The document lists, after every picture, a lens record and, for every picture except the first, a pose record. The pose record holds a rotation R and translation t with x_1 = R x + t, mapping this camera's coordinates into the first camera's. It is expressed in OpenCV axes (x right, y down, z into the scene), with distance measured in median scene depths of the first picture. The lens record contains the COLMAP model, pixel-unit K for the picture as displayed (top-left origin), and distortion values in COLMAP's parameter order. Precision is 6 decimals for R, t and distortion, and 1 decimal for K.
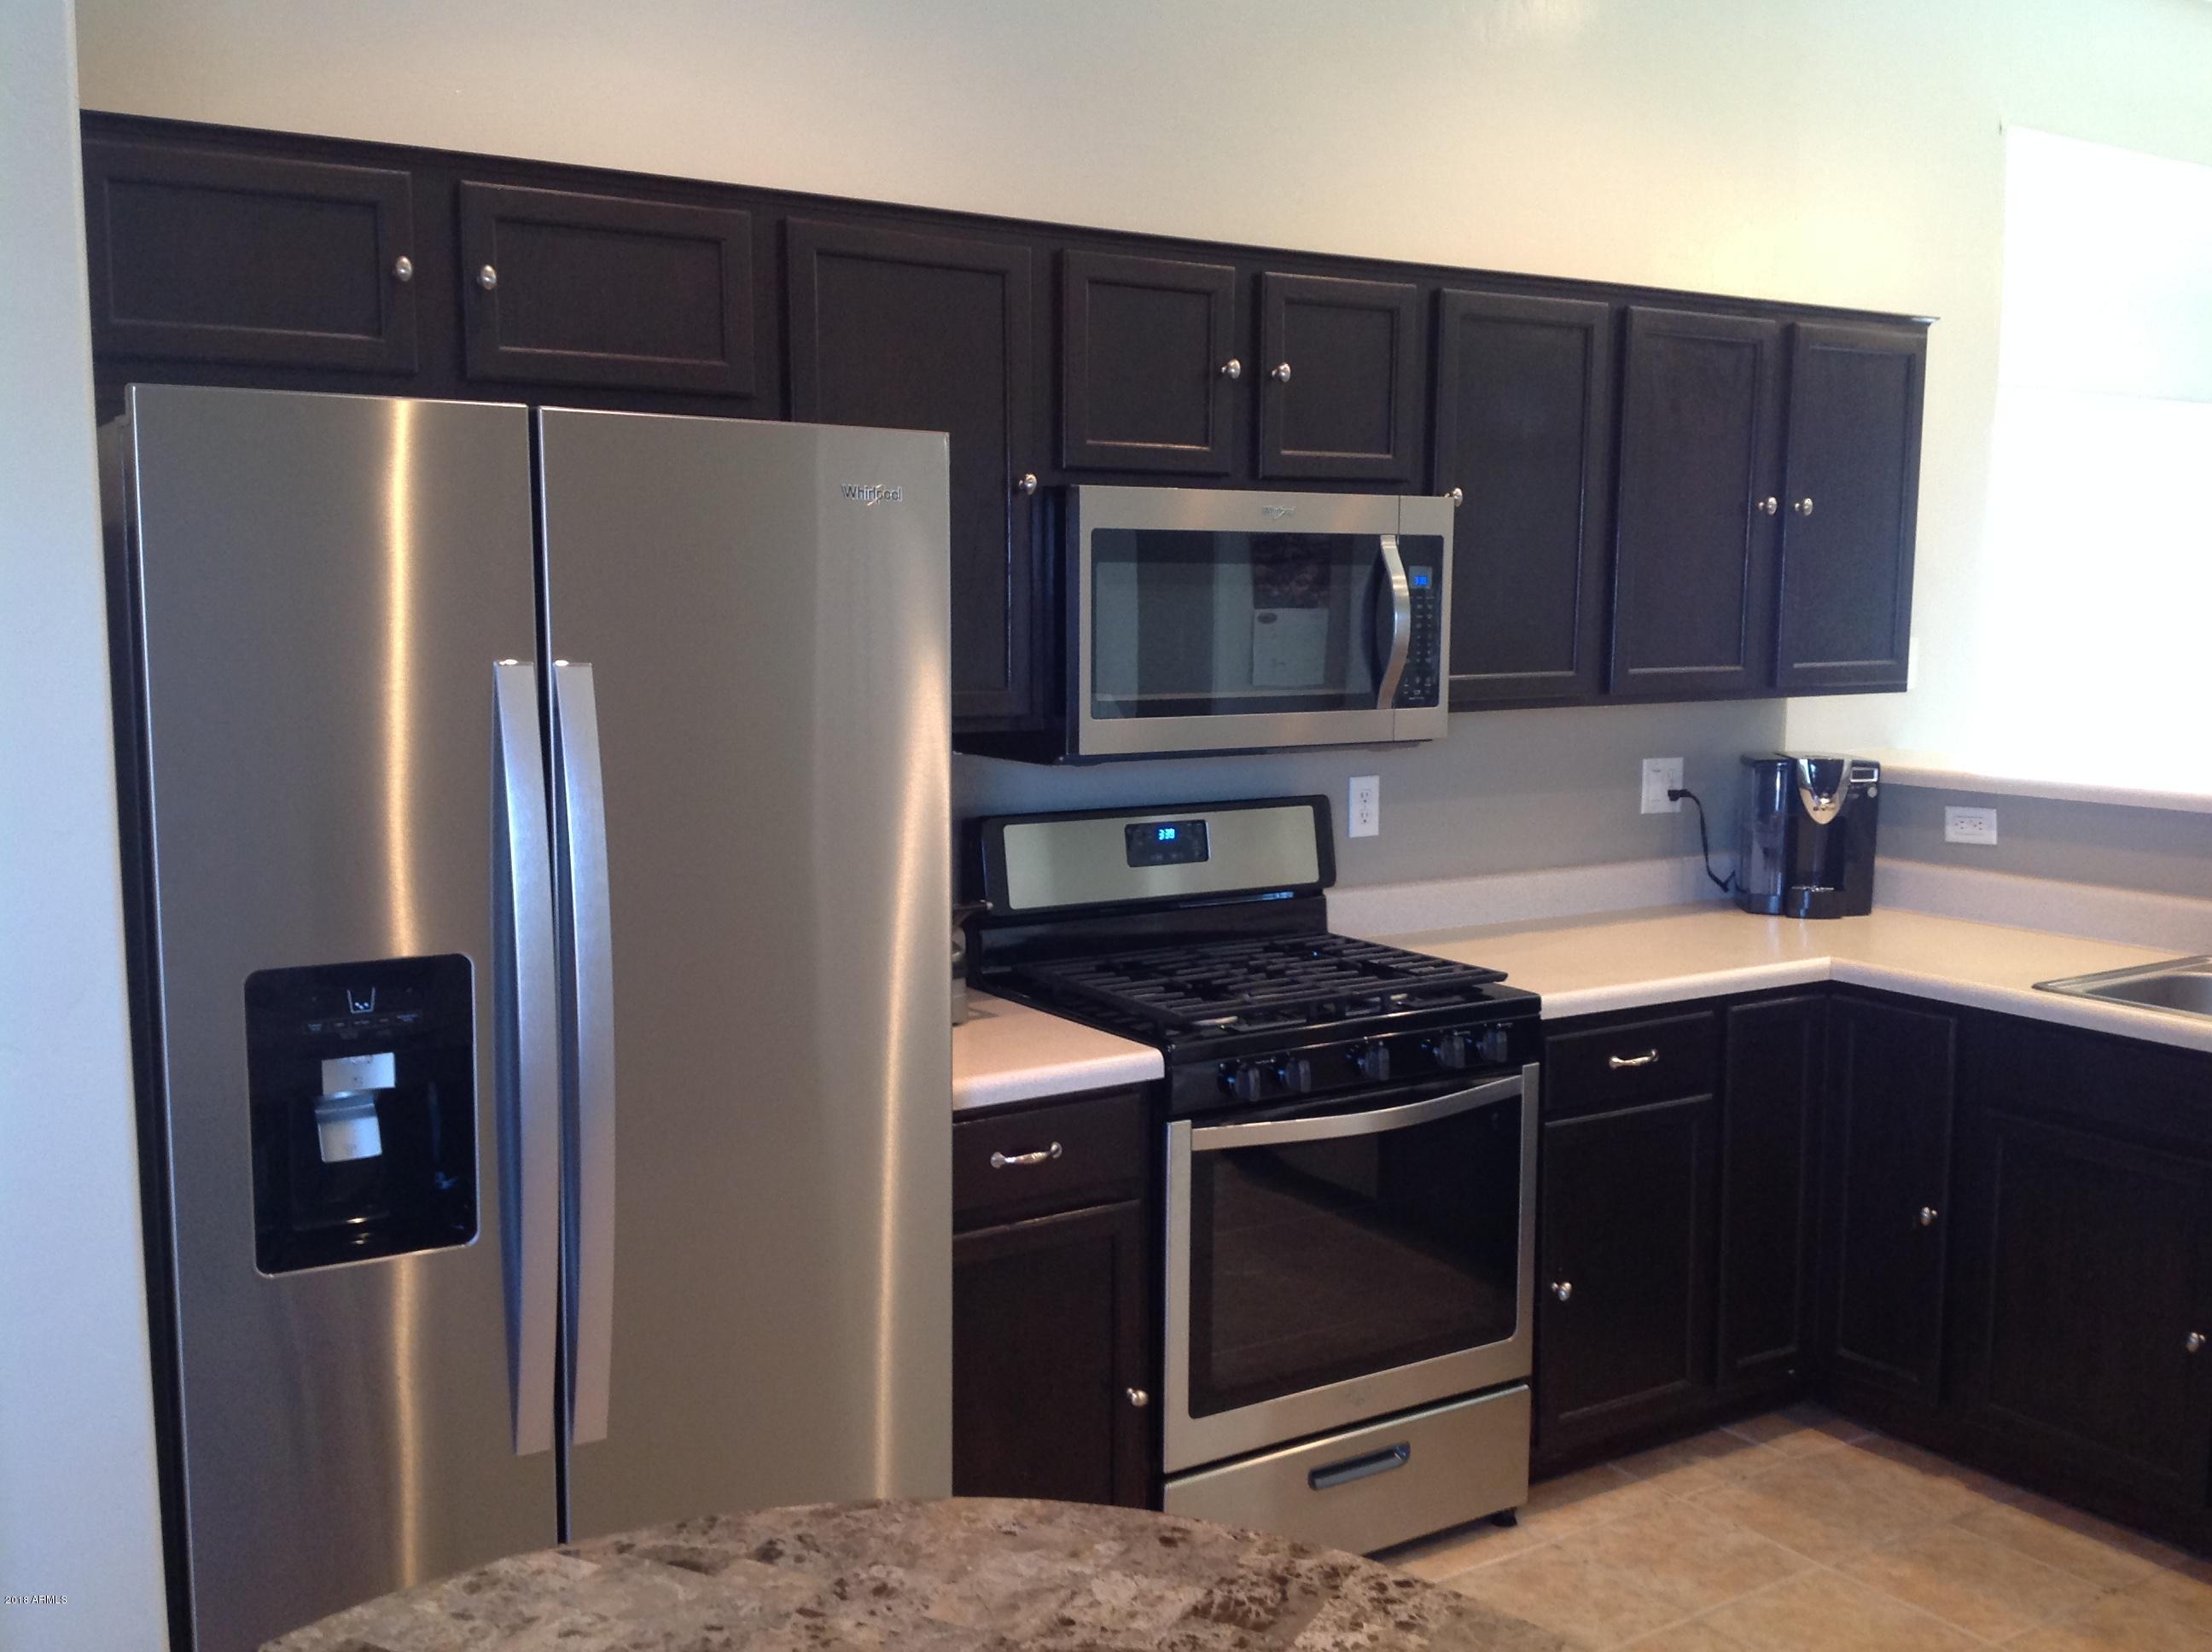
lens RADIAL K [[2120.3, 0, 1115.3], [0, 2120.3, 833.5], [0, 0, 1]] dist [0.157857, -0.323166]
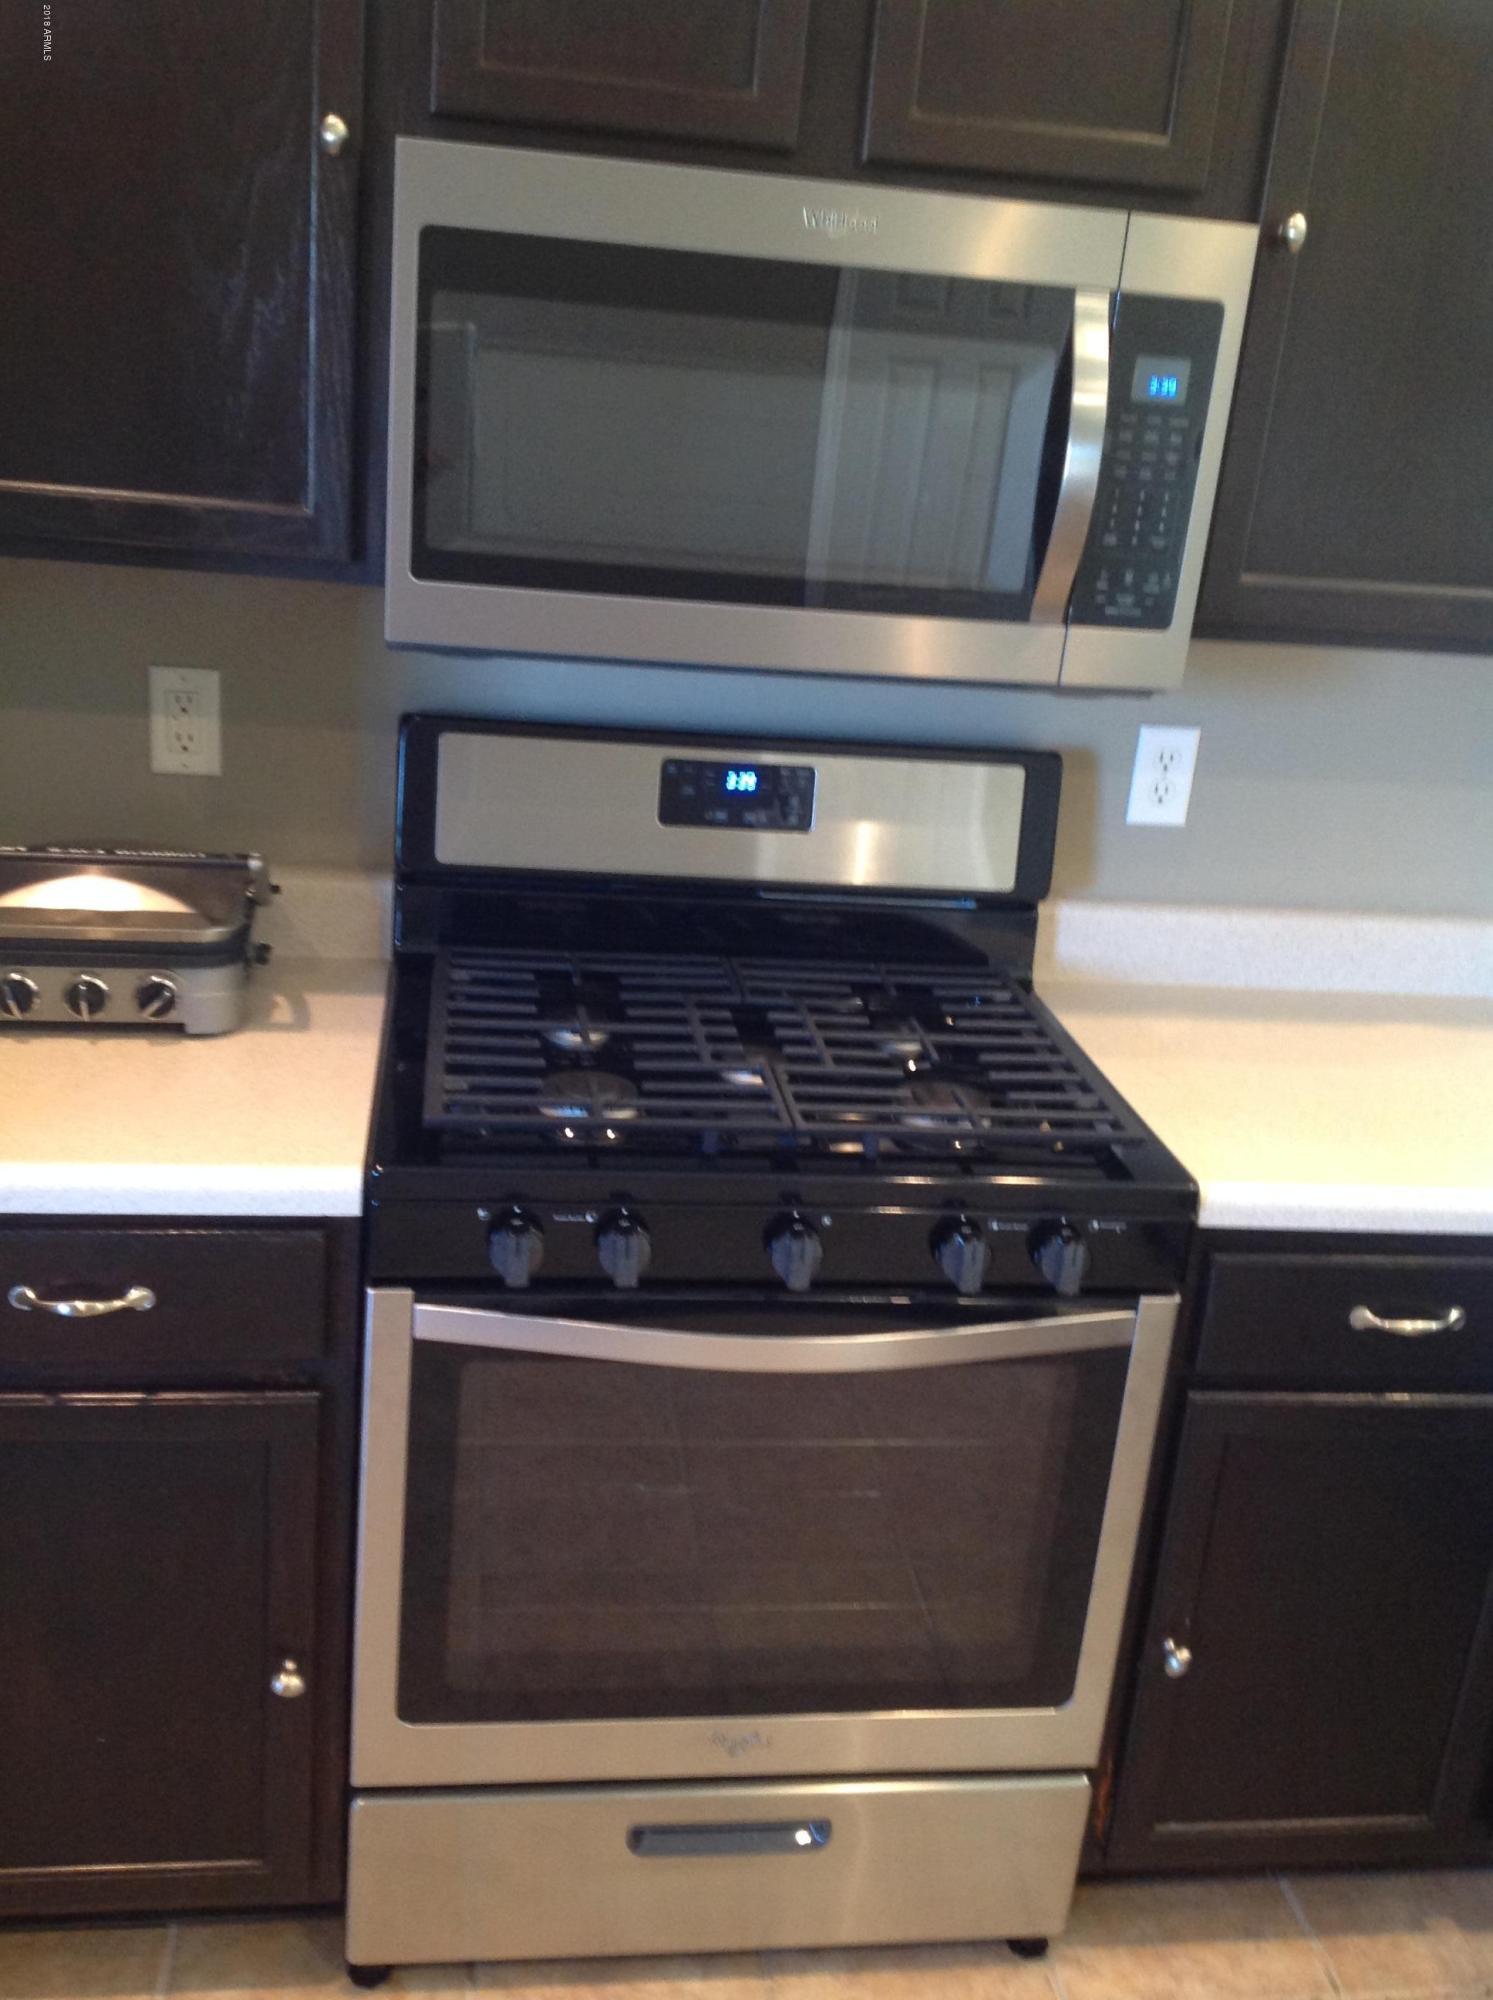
lens RADIAL K [[1834.1, 0, 719.3], [0, 1834.1, 1000.9], [0, 0, 1]] dist [0.147538, -0.298797]
pose [[0.894726, 0.206555, -0.395982, 0.259939], [-0.126691, 0.967587, 0.218459, -0.057765], [0.428270, -0.145294, 0.891894, 0.512279]]
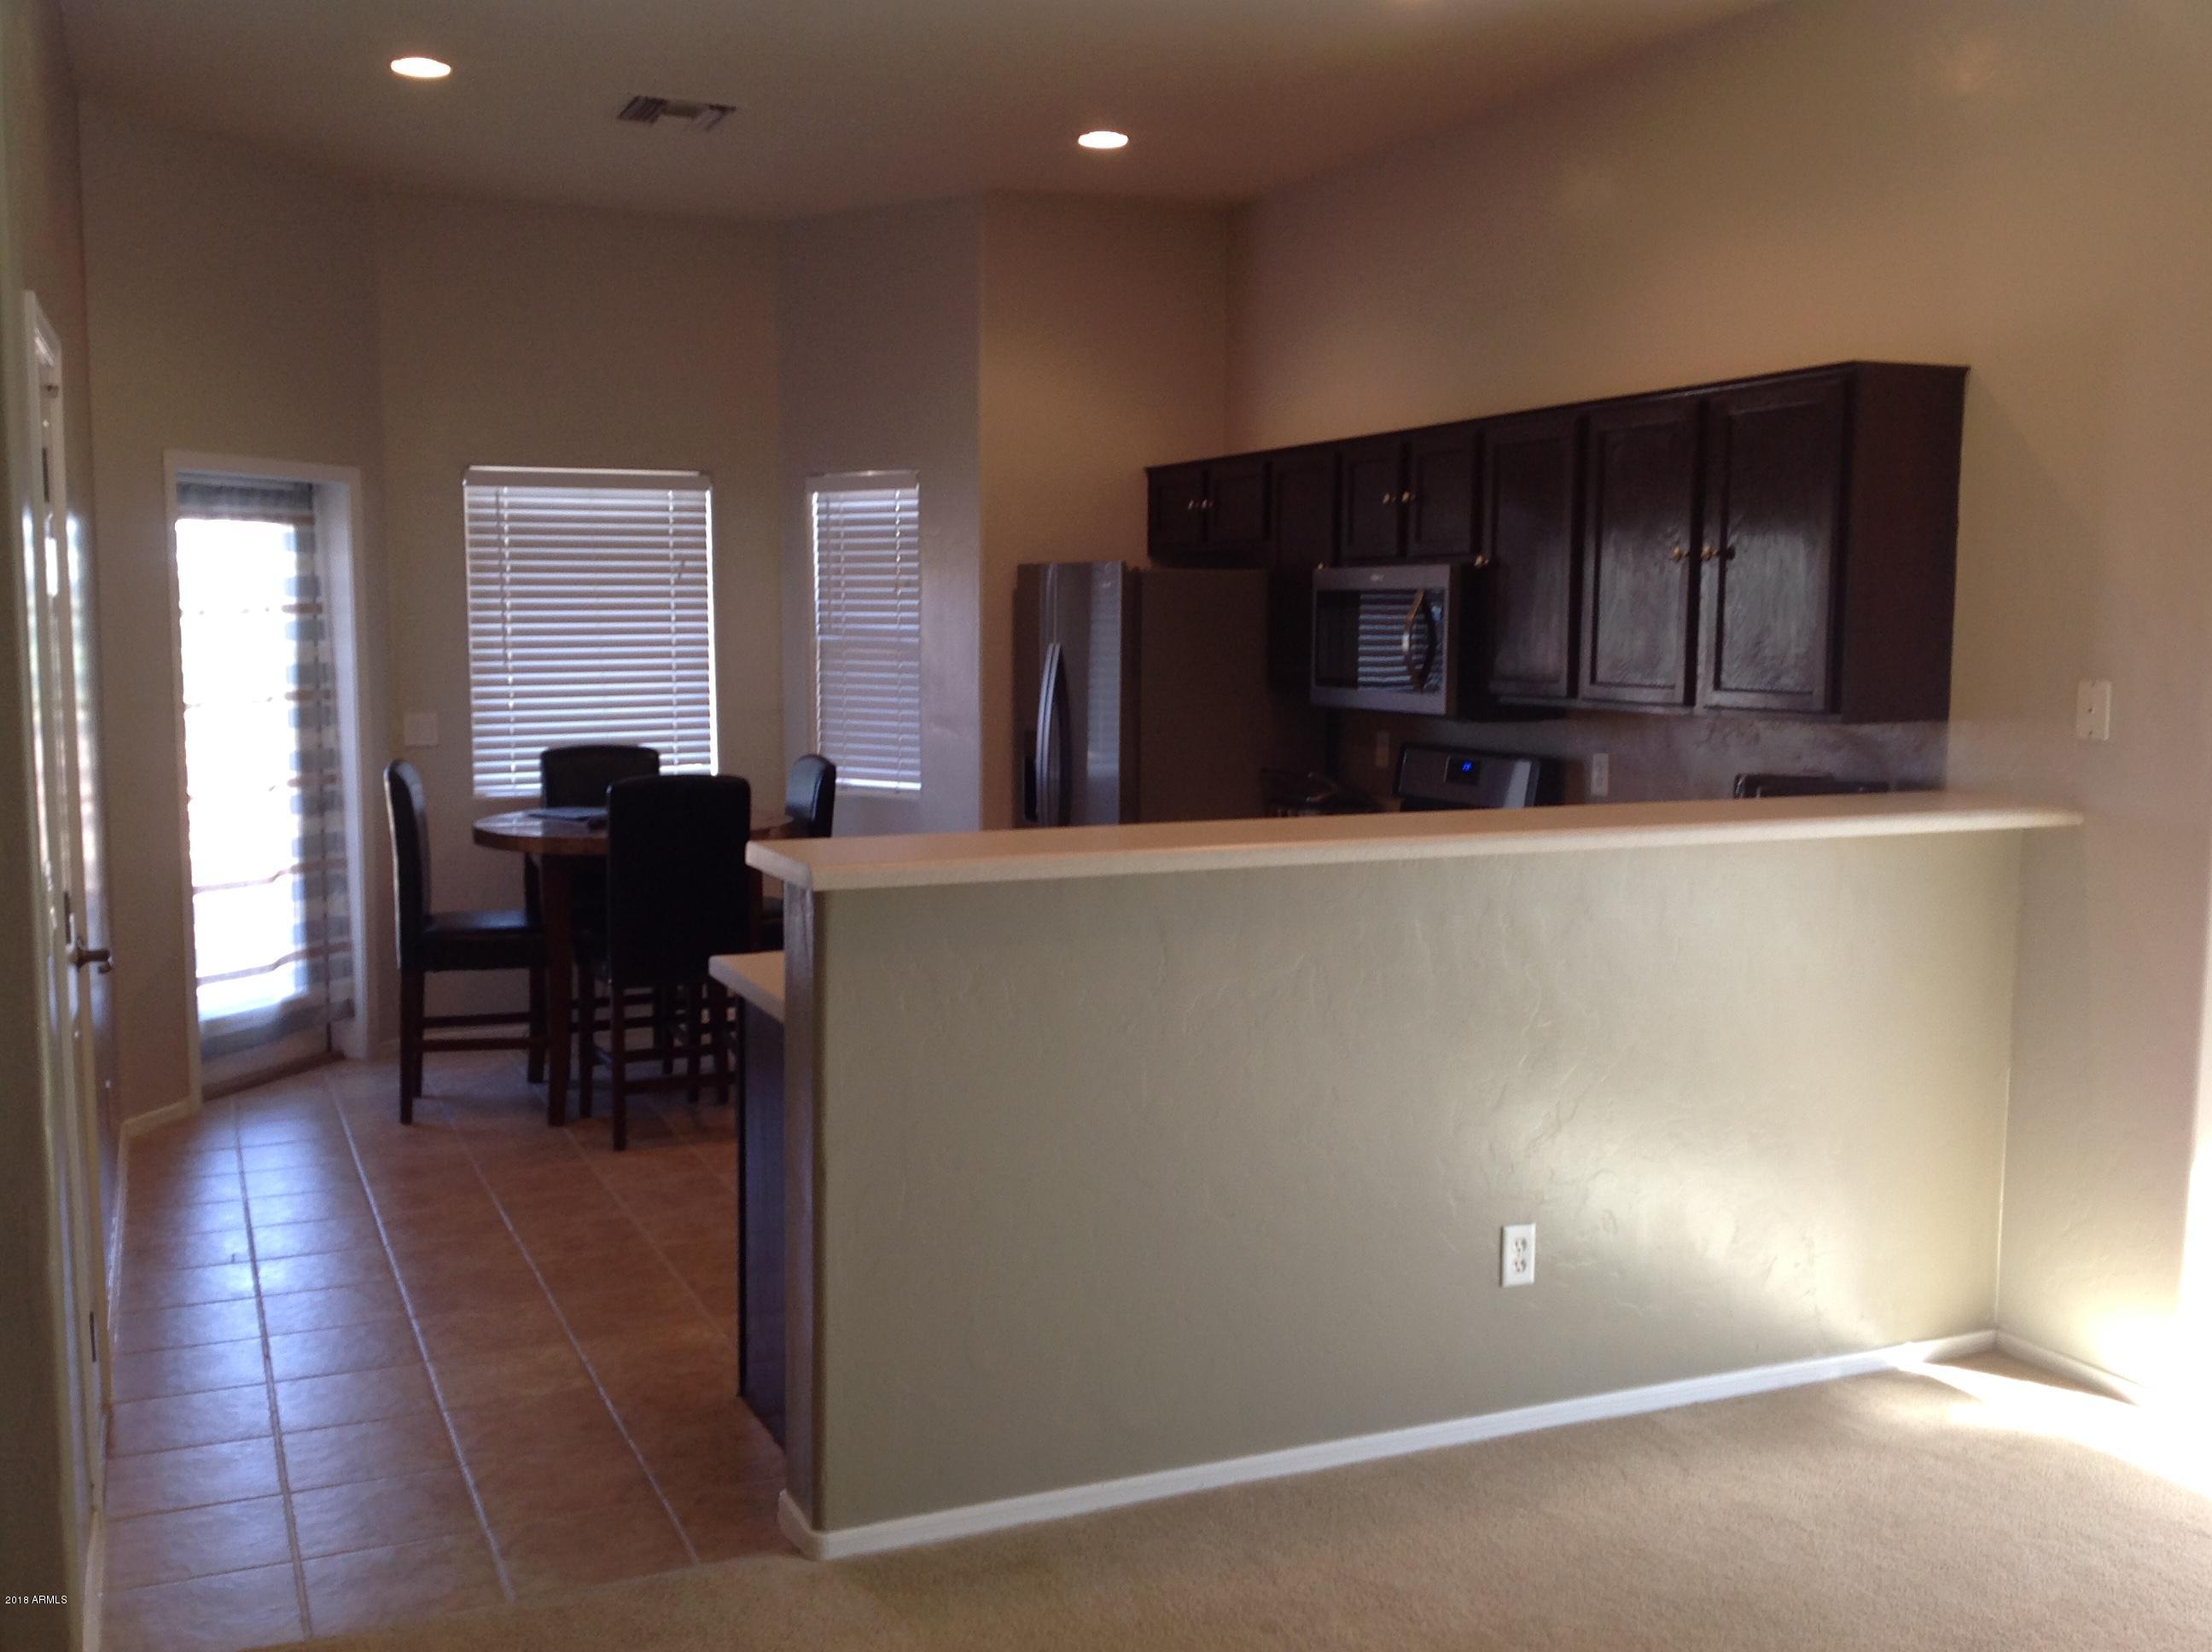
lens RADIAL K [[2120.3, 0, 1115.3], [0, 2120.3, 833.5], [0, 0, 1]] dist [0.157857, -0.323166]
pose [[-0.161765, 0.097571, -0.981994, 1.796276], [-0.120270, 0.985733, 0.117755, -0.116587], [0.979473, 0.137153, -0.147723, 1.019739]]
